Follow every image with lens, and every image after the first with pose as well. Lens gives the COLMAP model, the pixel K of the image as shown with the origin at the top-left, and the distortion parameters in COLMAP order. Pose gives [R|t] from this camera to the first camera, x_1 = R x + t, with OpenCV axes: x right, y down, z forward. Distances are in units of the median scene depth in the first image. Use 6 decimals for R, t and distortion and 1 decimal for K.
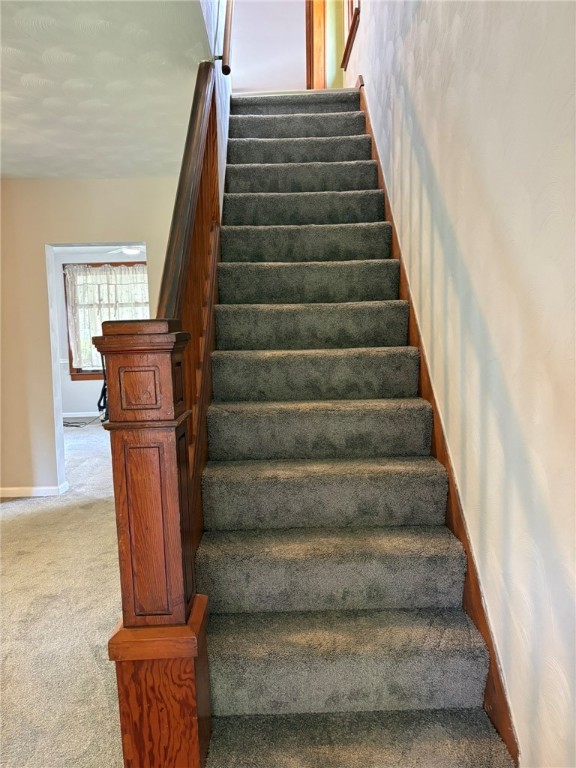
lens RADIAL K [[587.2, 0, 281.0], [0, 587.2, 385.2], [0, 0, 1]] dist [0.046885, -0.040630]
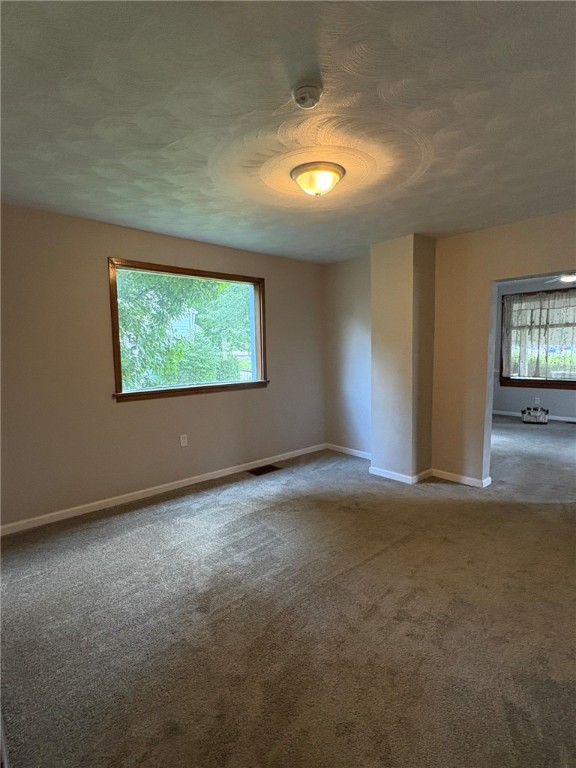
lens RADIAL K [[392.6, 0, 287.7], [0, 392.6, 381.4], [0, 0, 1]] dist [0.005395, 0.001096]
pose [[0.670136, 0.081247, -0.737778, -0.035611], [-0.071848, 0.996424, 0.044469, -0.022982], [0.738753, 0.023208, 0.673577, 0.084253]]
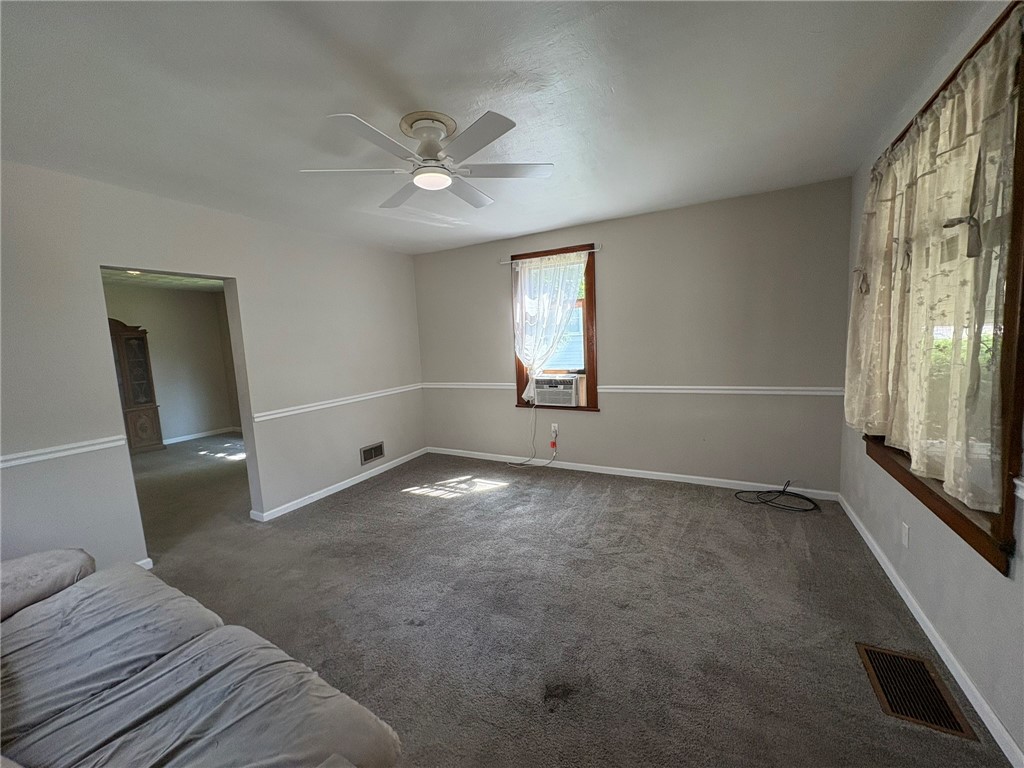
lens RADIAL K [[406.0, 0, 506.7], [0, 406.0, 378.4], [0, 0, 1]] dist [-0.000183, -0.000140]
pose [[-0.475369, 0.134979, -0.869370, 0.003960], [-0.019837, 0.986265, 0.163976, -0.103008], [0.879563, 0.095195, -0.466162, 0.924484]]
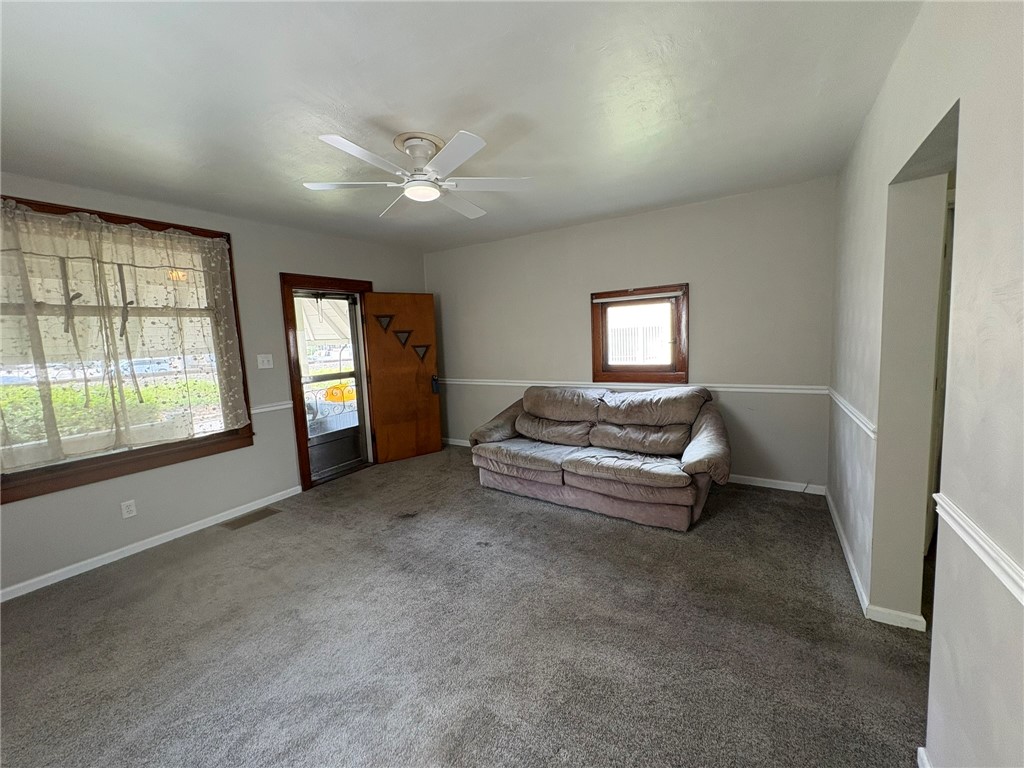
lens RADIAL K [[406.0, 0, 505.3], [0, 406.0, 384.9], [0, 0, 1]] dist [-0.000183, -0.000140]
pose [[0.541582, -0.090790, 0.835731, -0.387256], [0.108348, 0.993398, 0.037706, -0.060508], [-0.833637, 0.070129, 0.547843, 0.596661]]
